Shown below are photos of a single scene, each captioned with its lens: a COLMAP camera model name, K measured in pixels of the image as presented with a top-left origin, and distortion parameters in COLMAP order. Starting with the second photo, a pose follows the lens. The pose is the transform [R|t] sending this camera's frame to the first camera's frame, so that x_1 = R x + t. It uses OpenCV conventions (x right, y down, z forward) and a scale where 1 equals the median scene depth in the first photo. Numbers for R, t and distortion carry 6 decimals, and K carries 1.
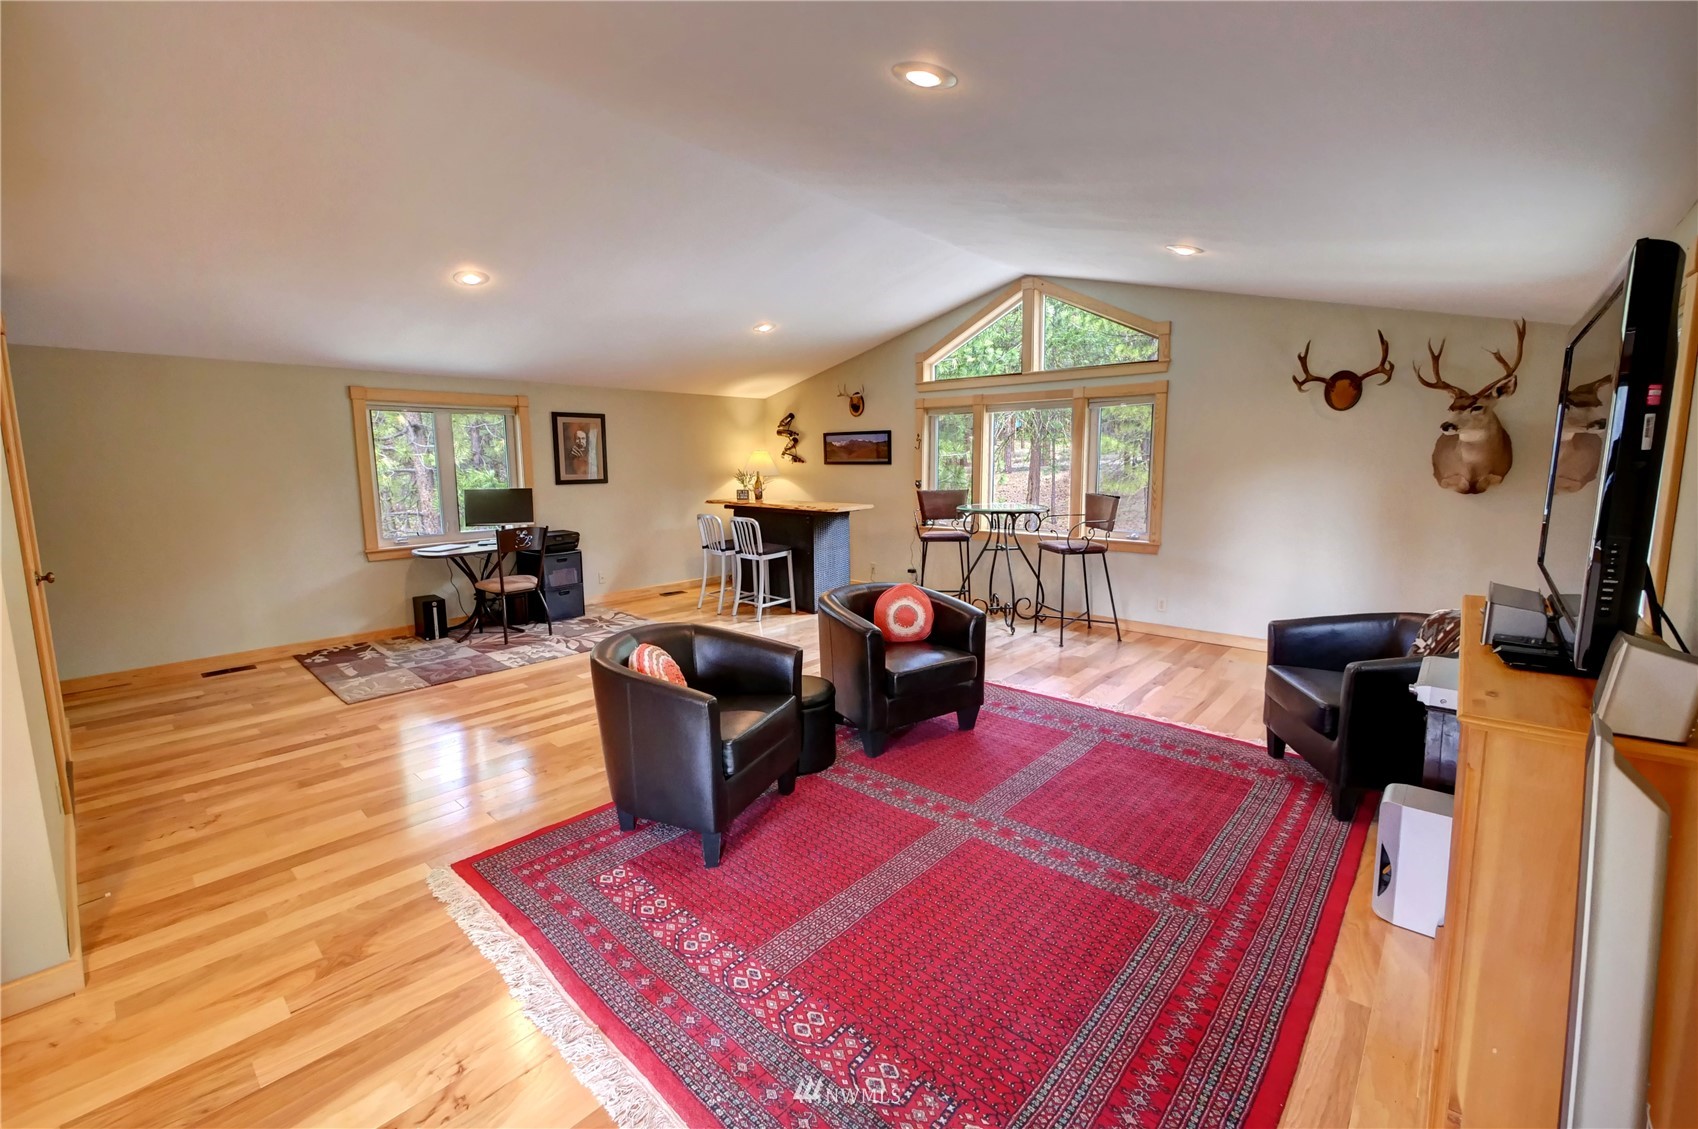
lens RADIAL K [[710.6, 0, 857.3], [0, 710.6, 546.8], [0, 0, 1]] dist [-0.006667, -0.000287]
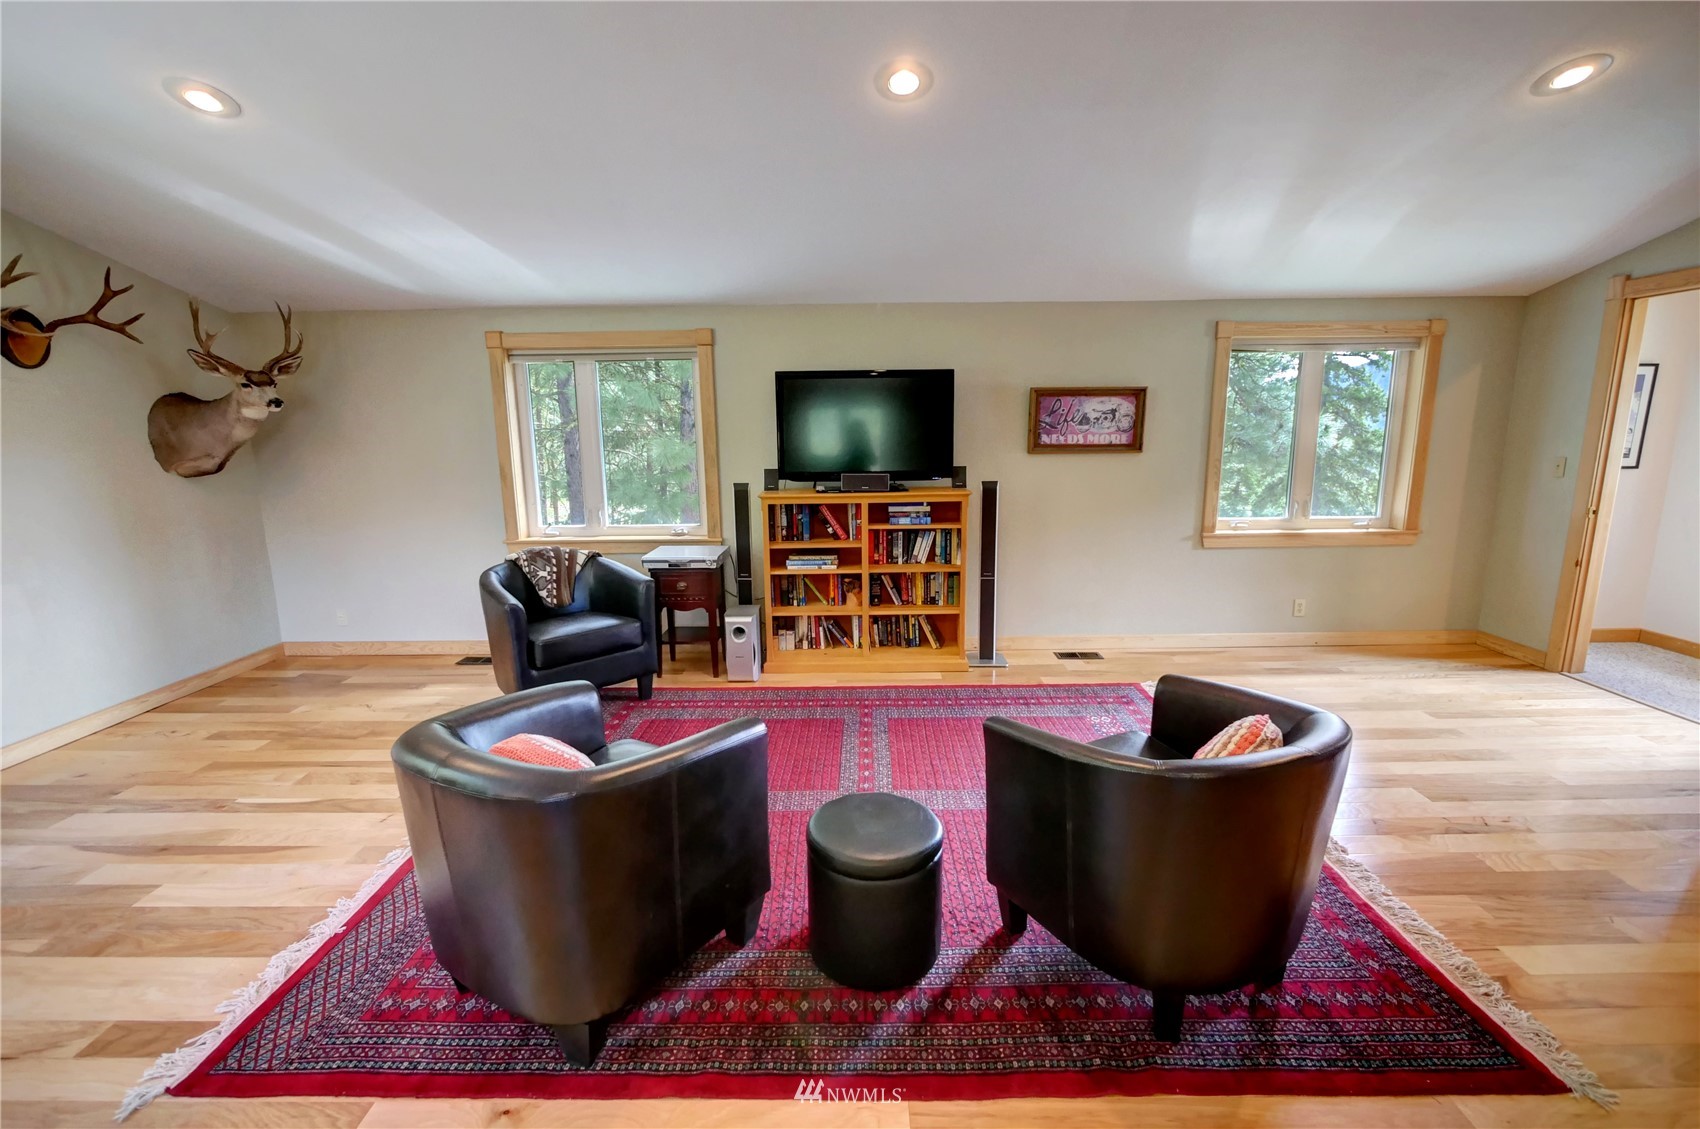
lens RADIAL K [[711.4, 0, 858.3], [0, 711.4, 546.8], [0, 0, 1]] dist [-0.006667, -0.000287]
pose [[-0.652742, -0.126899, 0.746877, -0.482242], [0.112126, 0.958831, 0.260905, -0.197070], [-0.749237, 0.254048, -0.611640, 1.376236]]
